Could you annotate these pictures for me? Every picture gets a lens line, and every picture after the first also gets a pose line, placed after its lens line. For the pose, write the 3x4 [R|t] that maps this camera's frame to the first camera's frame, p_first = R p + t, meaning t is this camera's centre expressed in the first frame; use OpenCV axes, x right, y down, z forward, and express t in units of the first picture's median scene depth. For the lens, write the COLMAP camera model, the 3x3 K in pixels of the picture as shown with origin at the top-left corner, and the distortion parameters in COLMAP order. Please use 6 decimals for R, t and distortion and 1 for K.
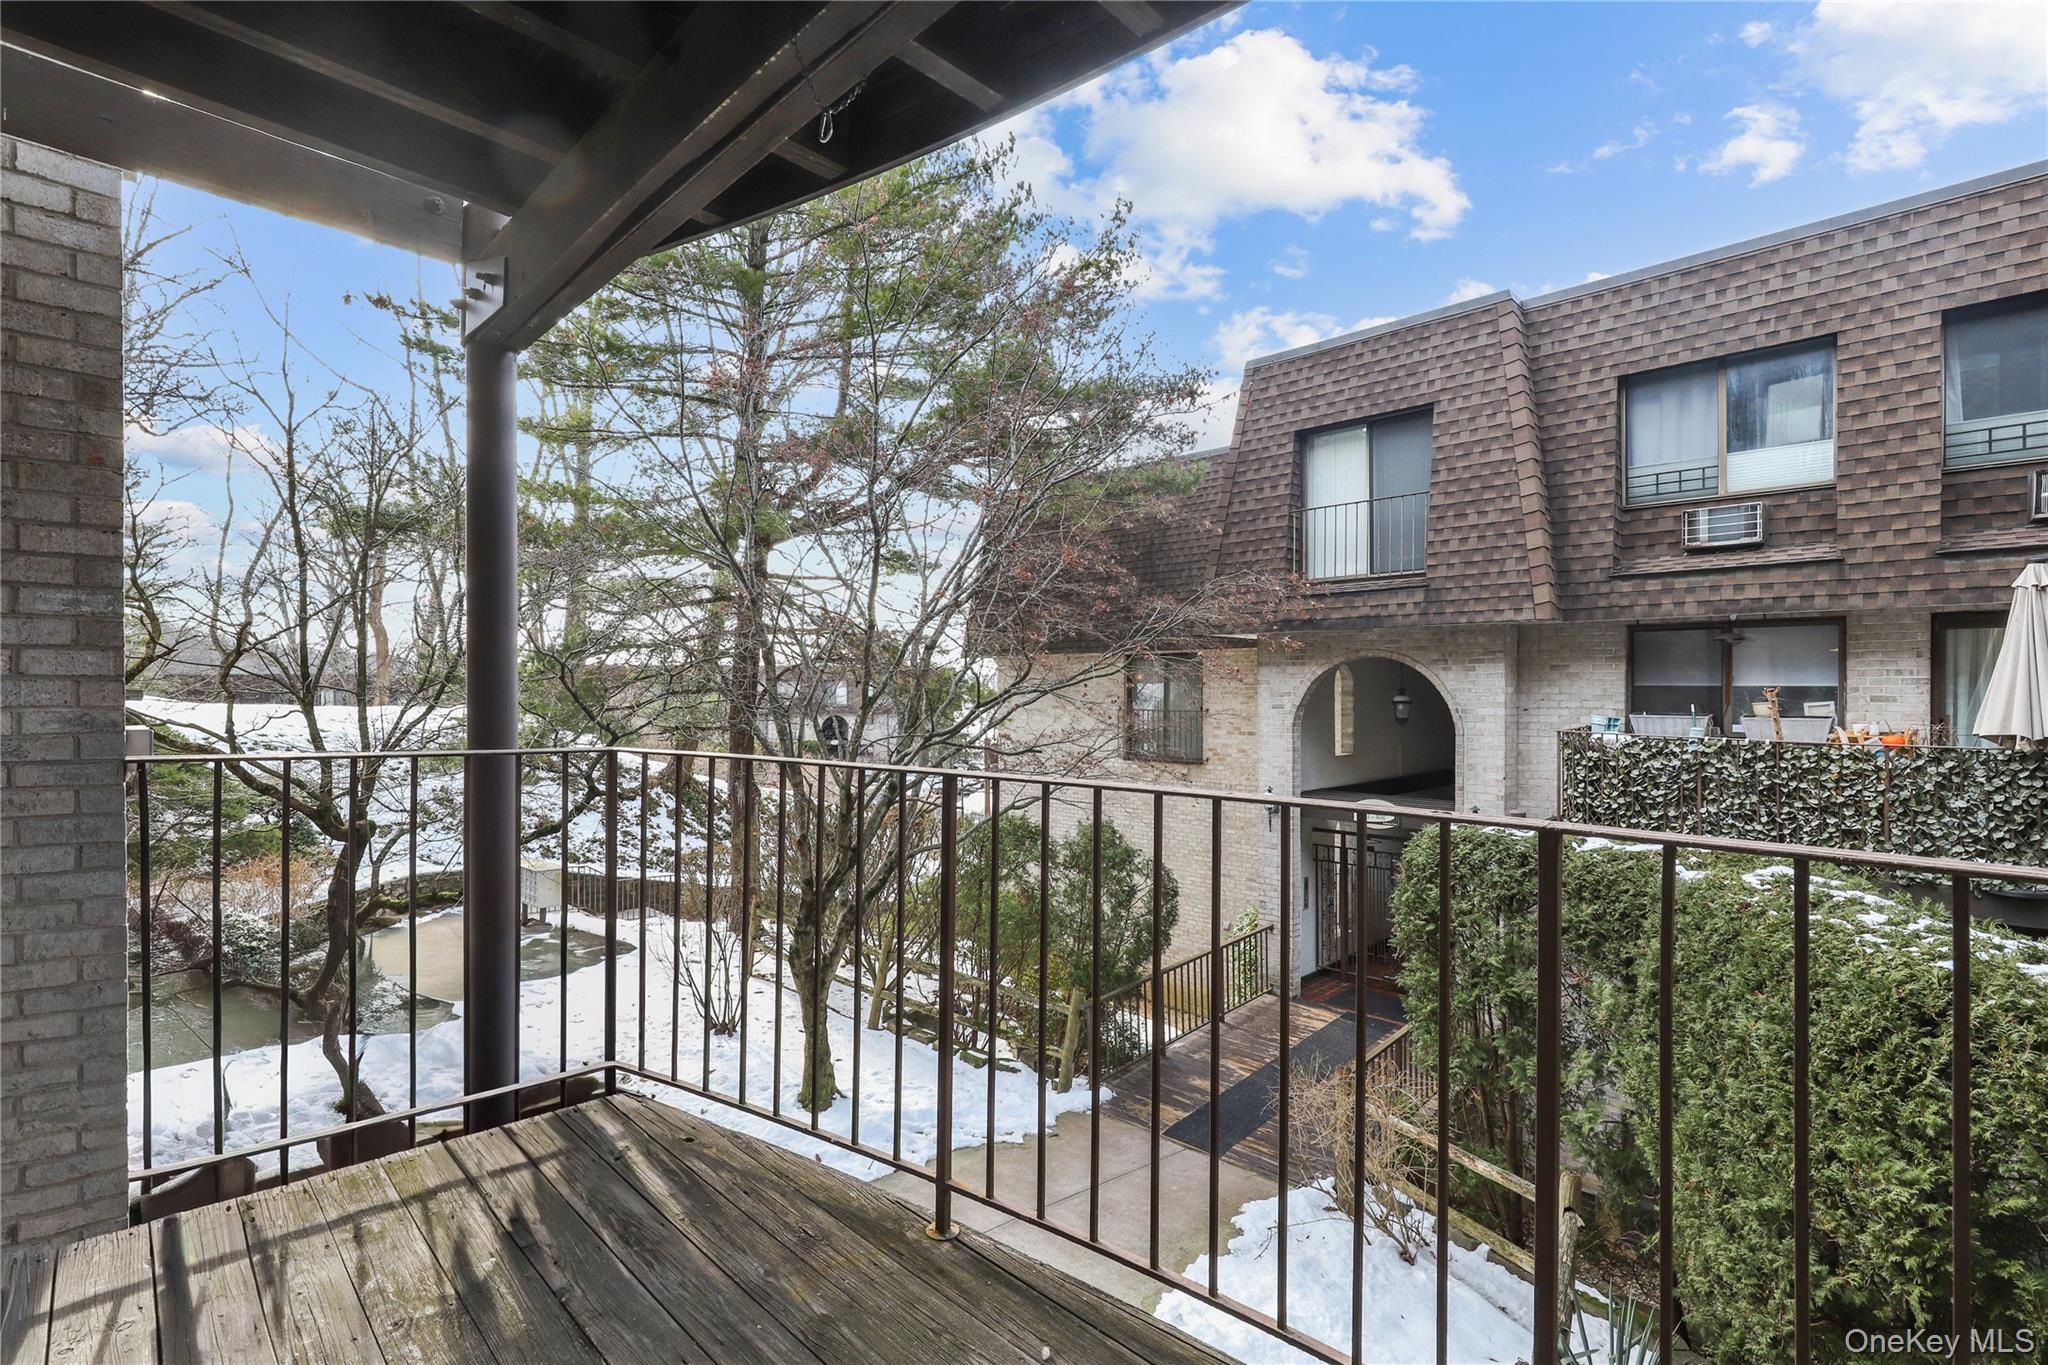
lens RADIAL K [[932.2, 0, 1026.1], [0, 932.2, 690.6], [0, 0, 1]] dist [-0.002160, -0.000370]
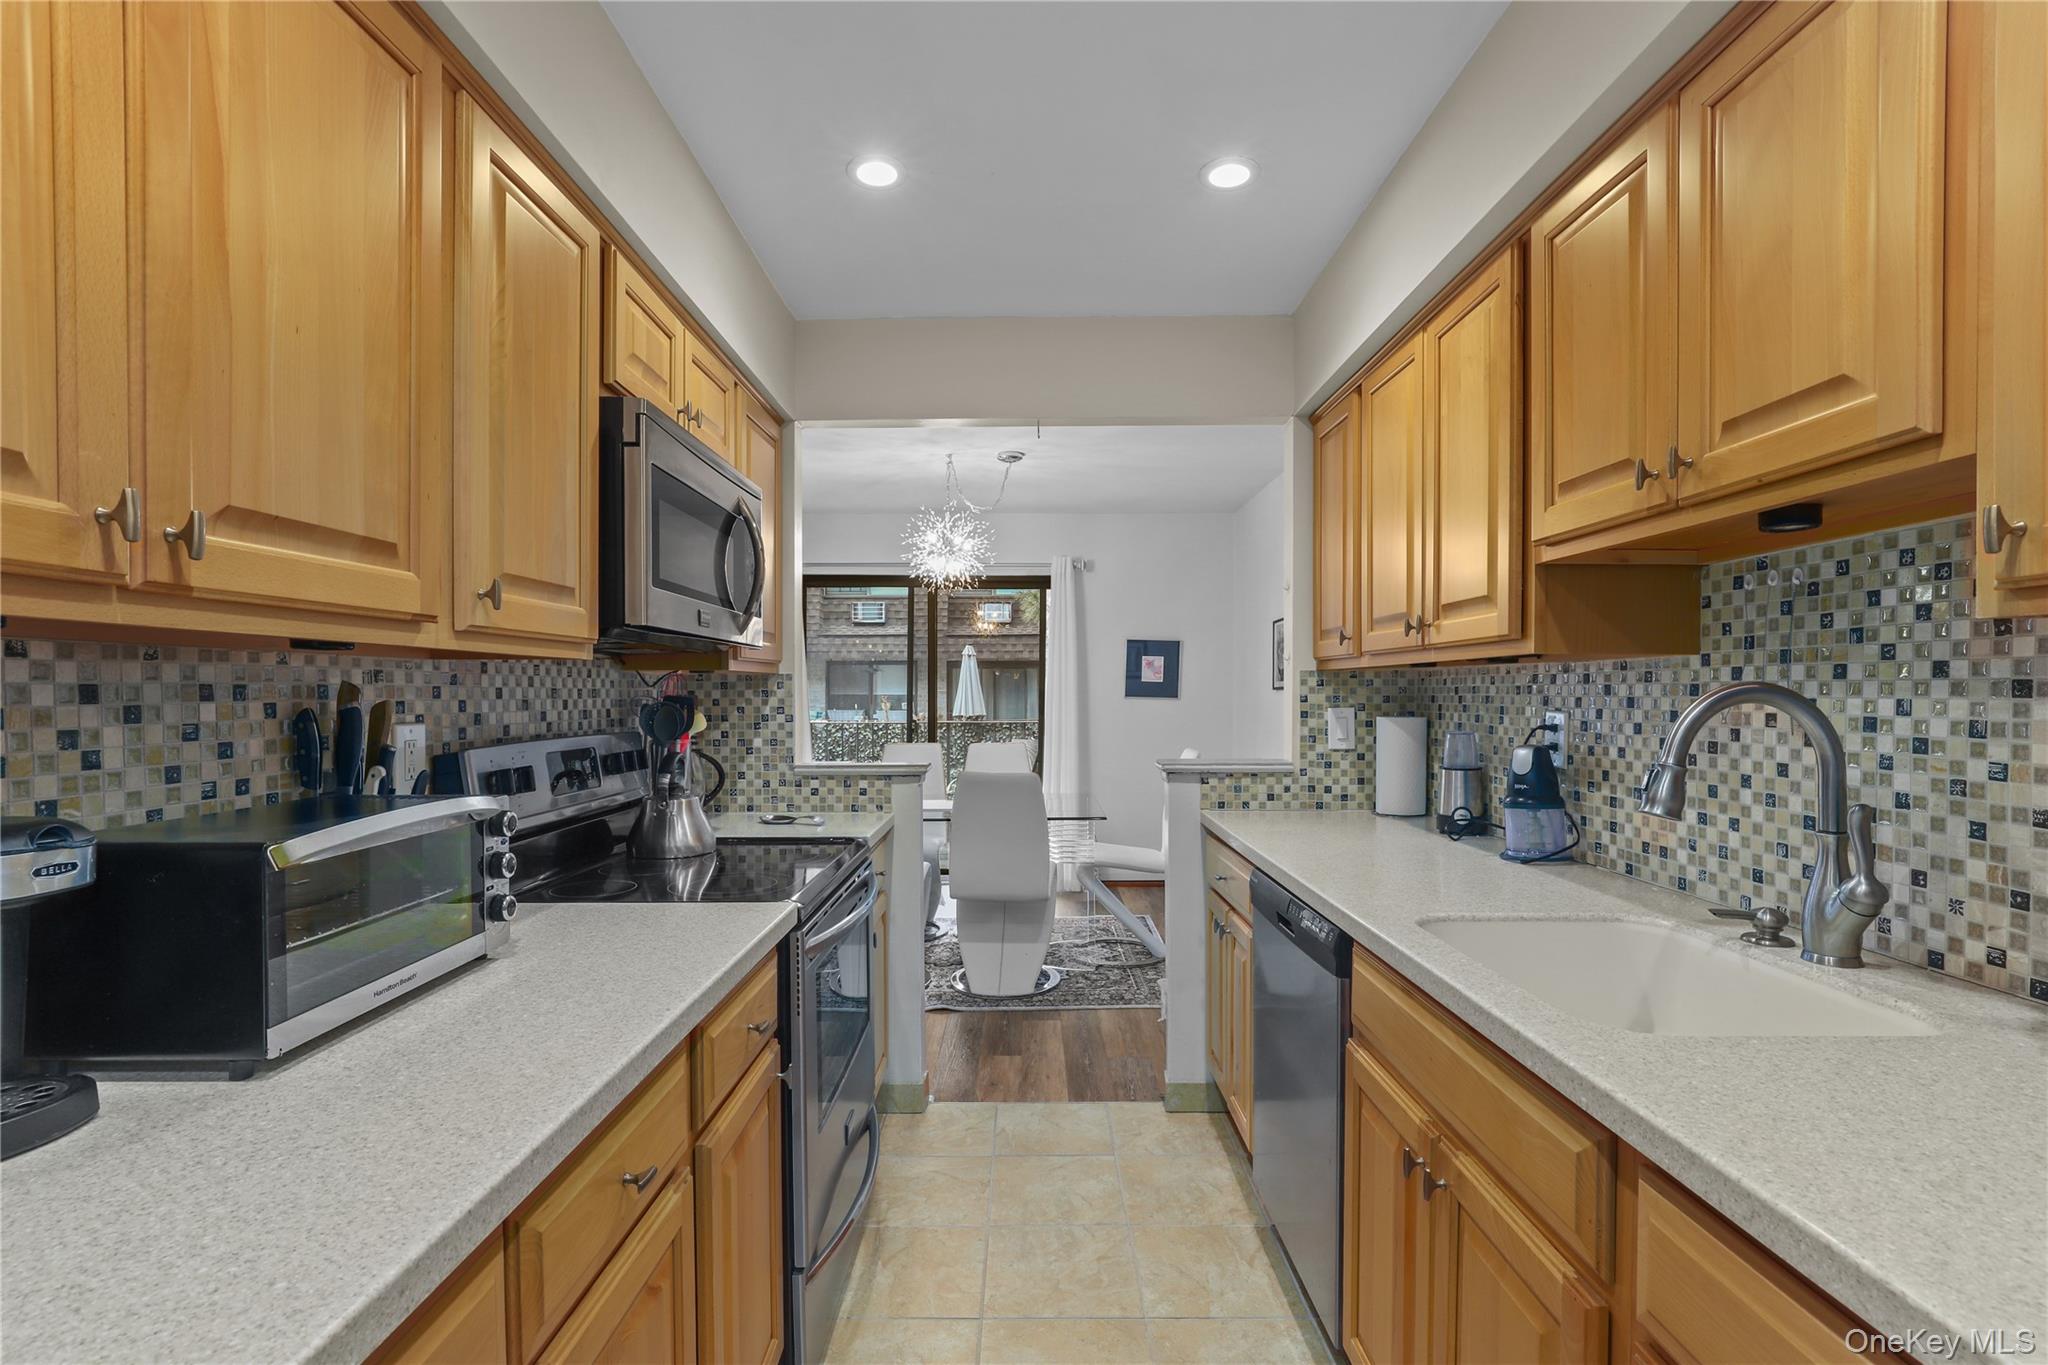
lens RADIAL K [[932.2, 0, 1026.4], [0, 932.2, 694.5], [0, 0, 1]] dist [-0.002160, -0.000370]
pose [[0.710379, -0.005842, 0.703795, -0.393810], [0.006661, 0.999977, 0.001577, -0.006435], [-0.703788, 0.003568, 0.710401, -0.624476]]
